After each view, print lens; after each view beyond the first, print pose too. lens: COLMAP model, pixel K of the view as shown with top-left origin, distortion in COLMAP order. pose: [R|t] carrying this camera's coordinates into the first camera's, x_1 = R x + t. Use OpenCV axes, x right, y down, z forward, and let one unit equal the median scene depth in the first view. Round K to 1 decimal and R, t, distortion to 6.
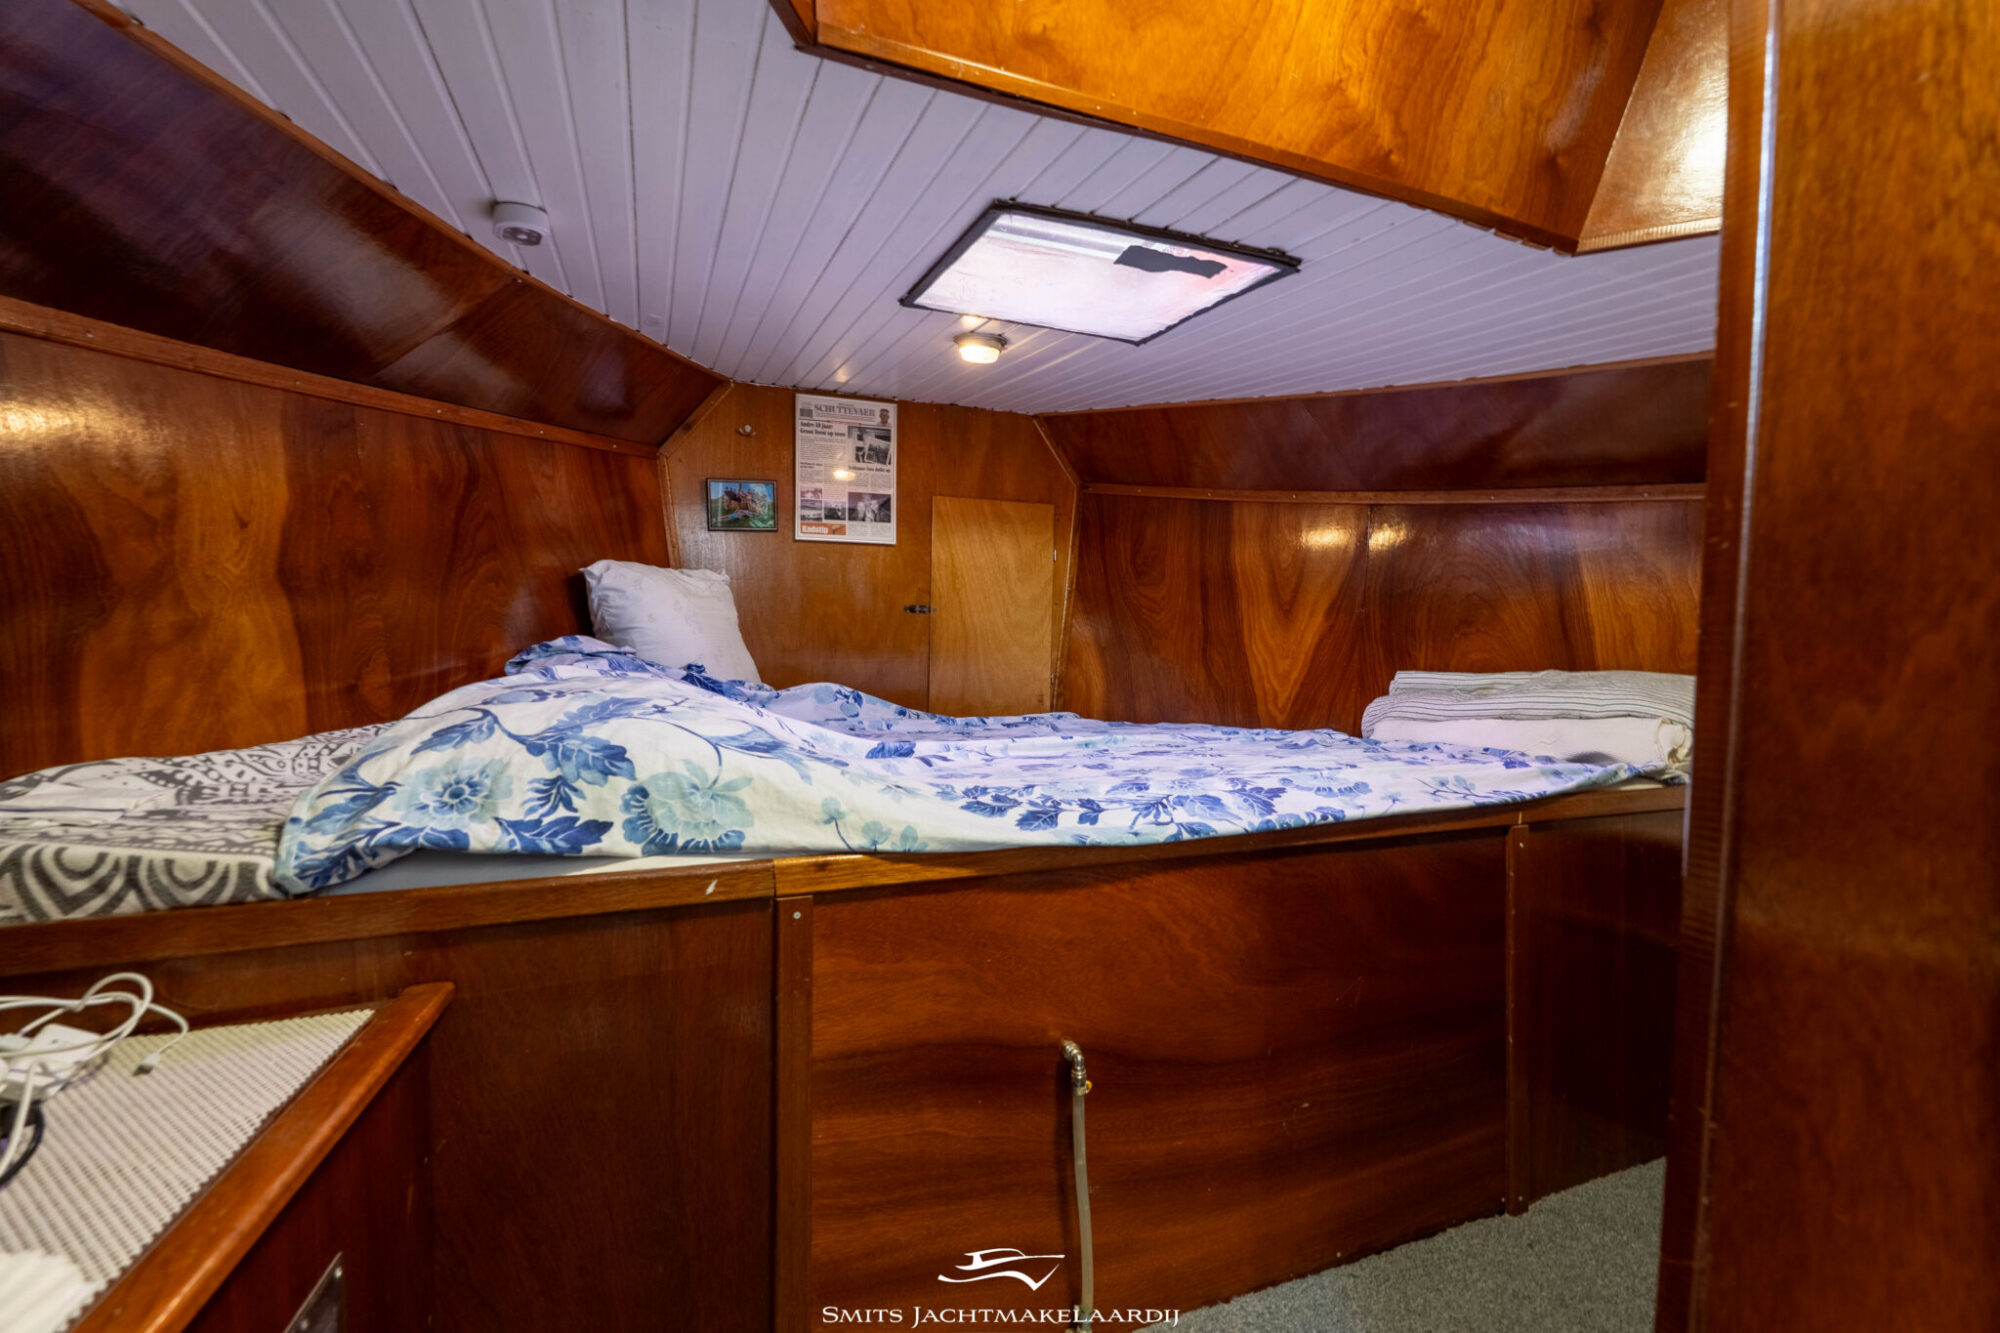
lens RADIAL K [[882.3, 0, 1001.4], [0, 882.3, 665.1], [0, 0, 1]] dist [-0.001923, 0.000961]
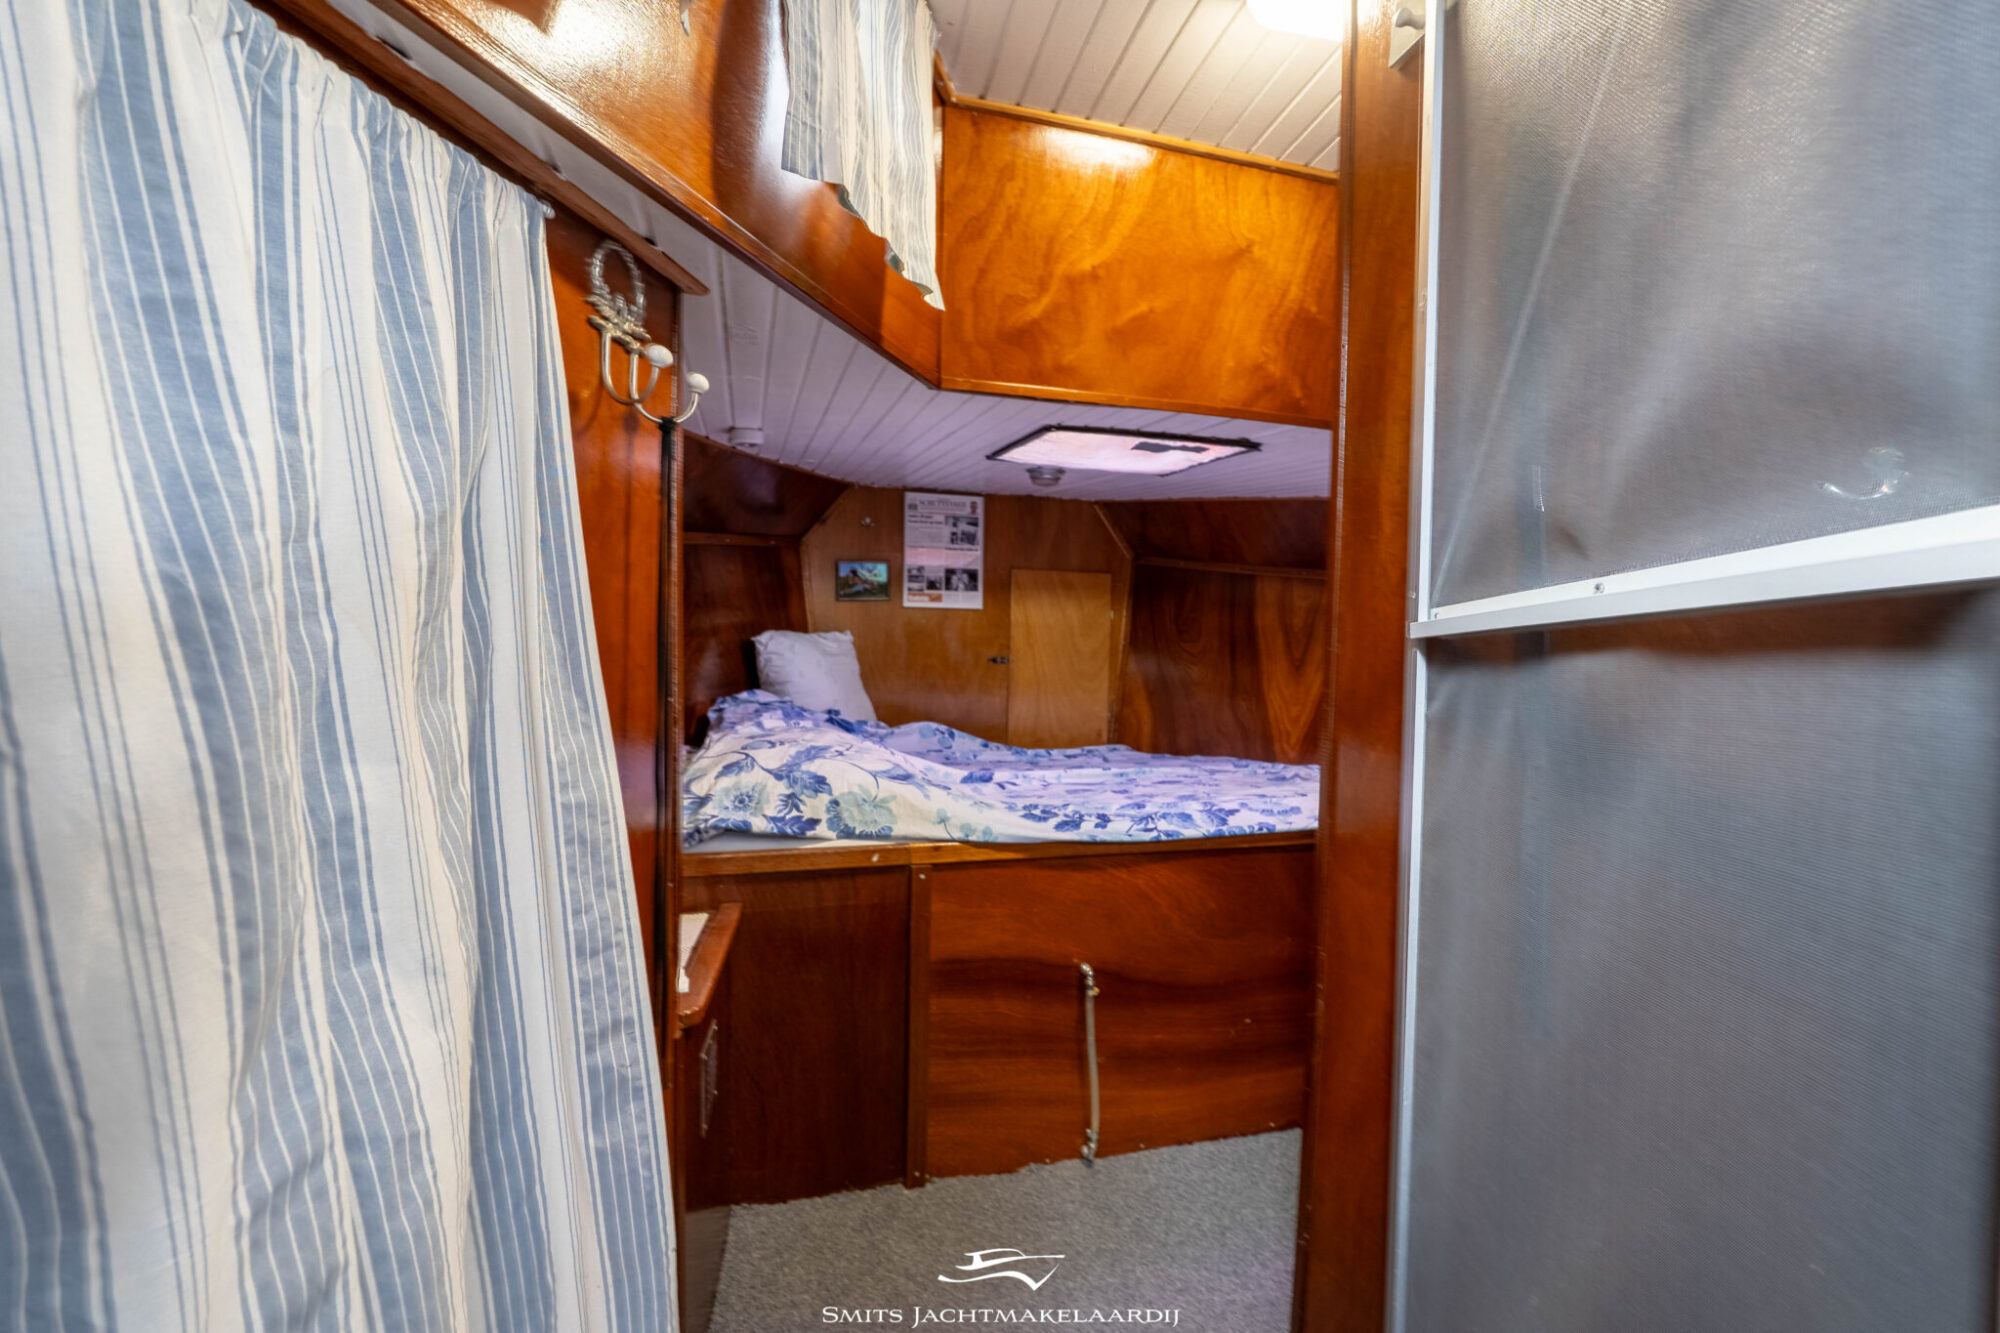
lens RADIAL K [[882.3, 0, 1001.4], [0, 882.3, 665.1], [0, 0, 1]] dist [-0.001923, 0.000961]
pose [[0.995324, 0.006312, -0.096388, 0.067233], [-0.008353, 0.999749, -0.020781, -0.073889], [0.096233, 0.021489, 0.995127, -0.556555]]
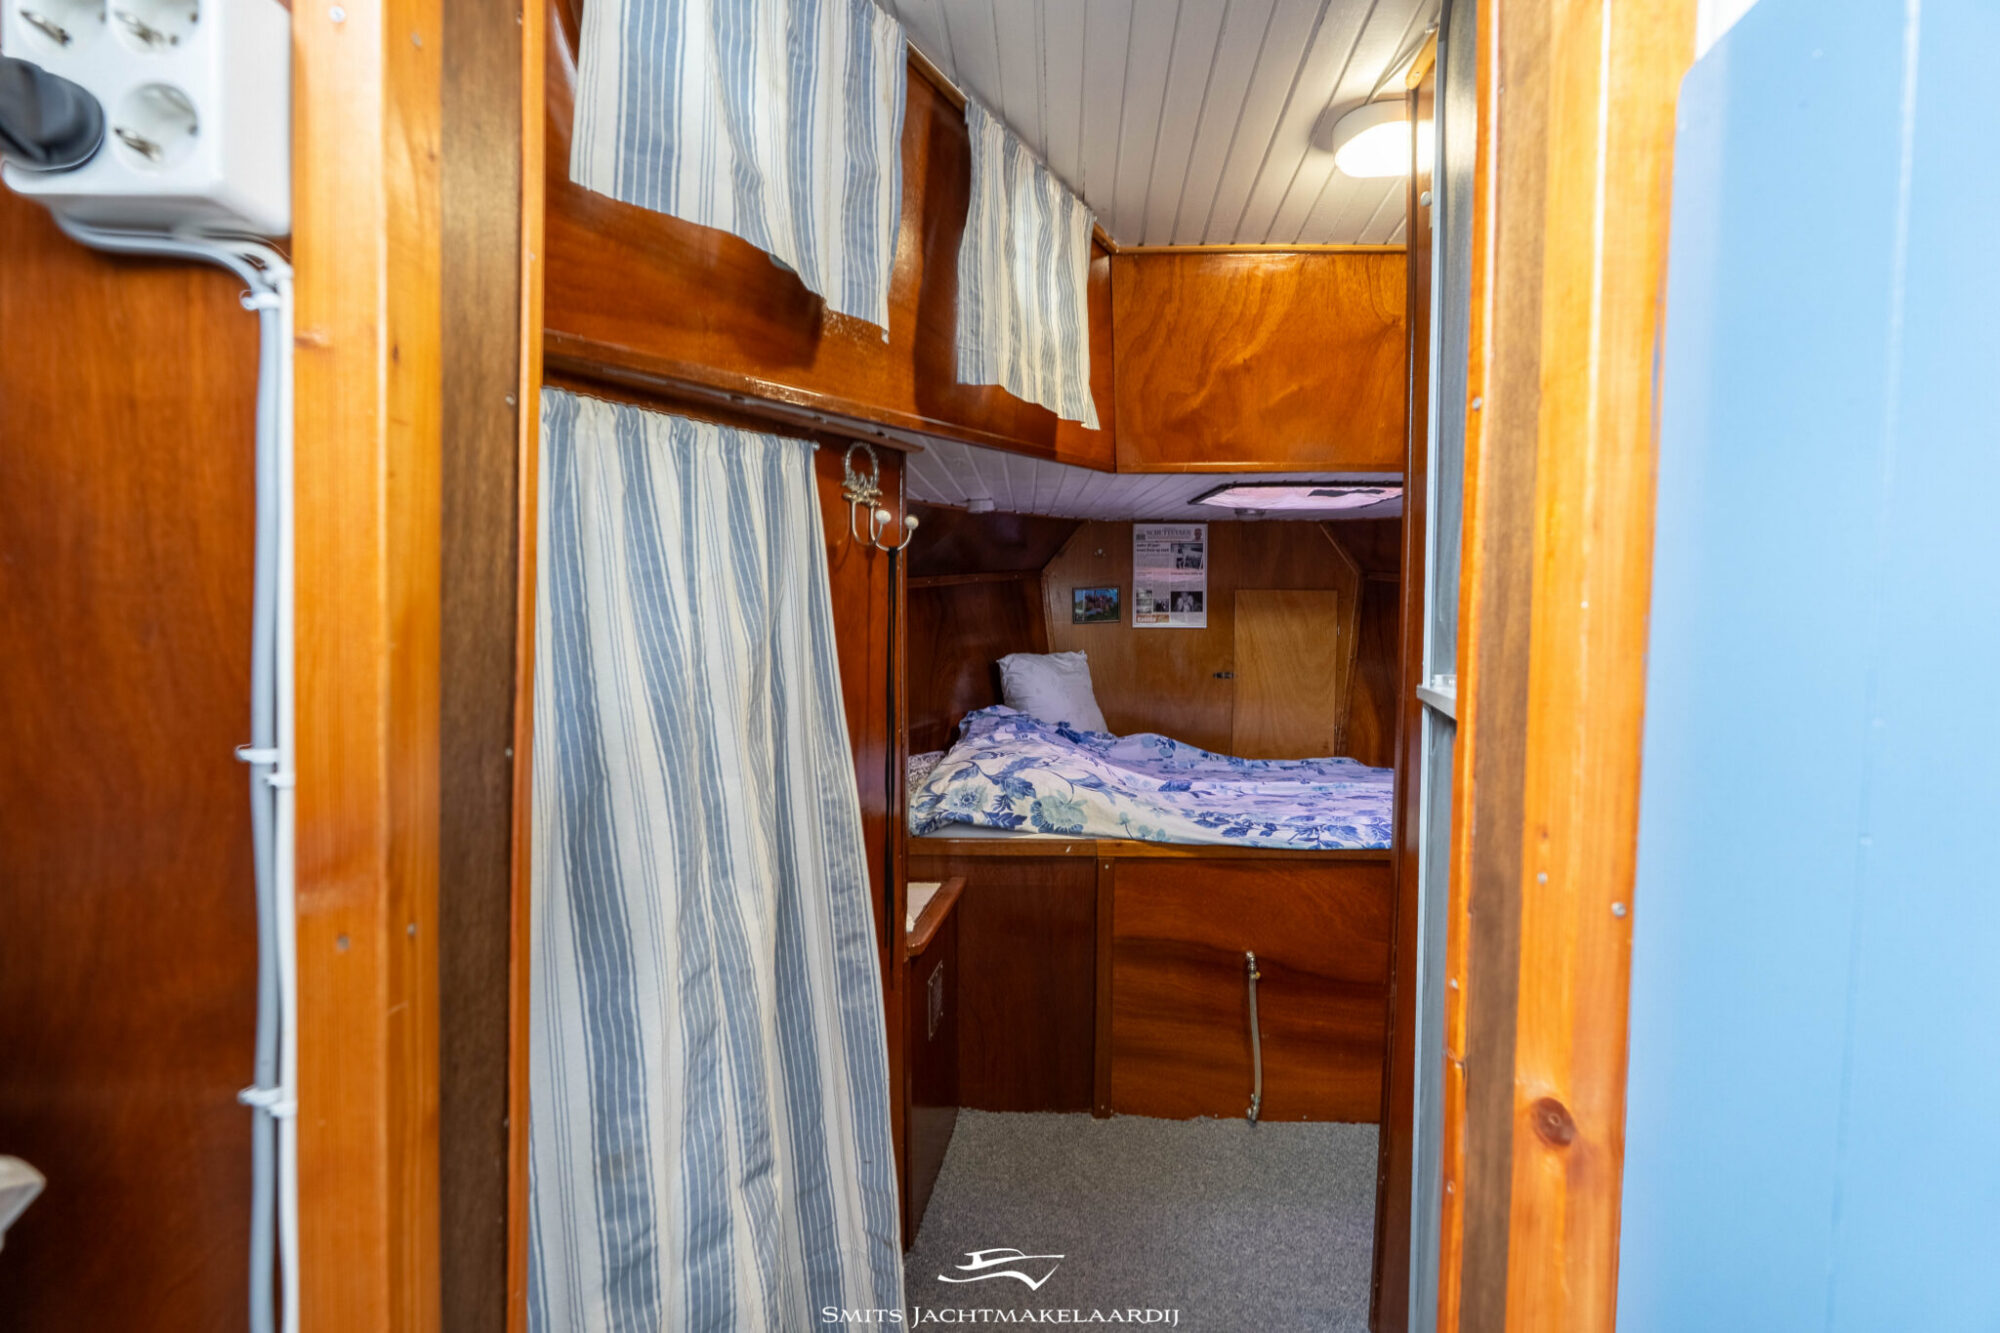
lens RADIAL K [[884.9, 0, 1005.6], [0, 884.9, 659.2], [0, 0, 1]] dist [-0.000859, 0.000066]
pose [[0.919673, -0.000260, -0.392685, 0.300063], [-0.009466, 0.999695, -0.022831, -0.129558], [0.392571, 0.024715, 0.919390, -0.838826]]
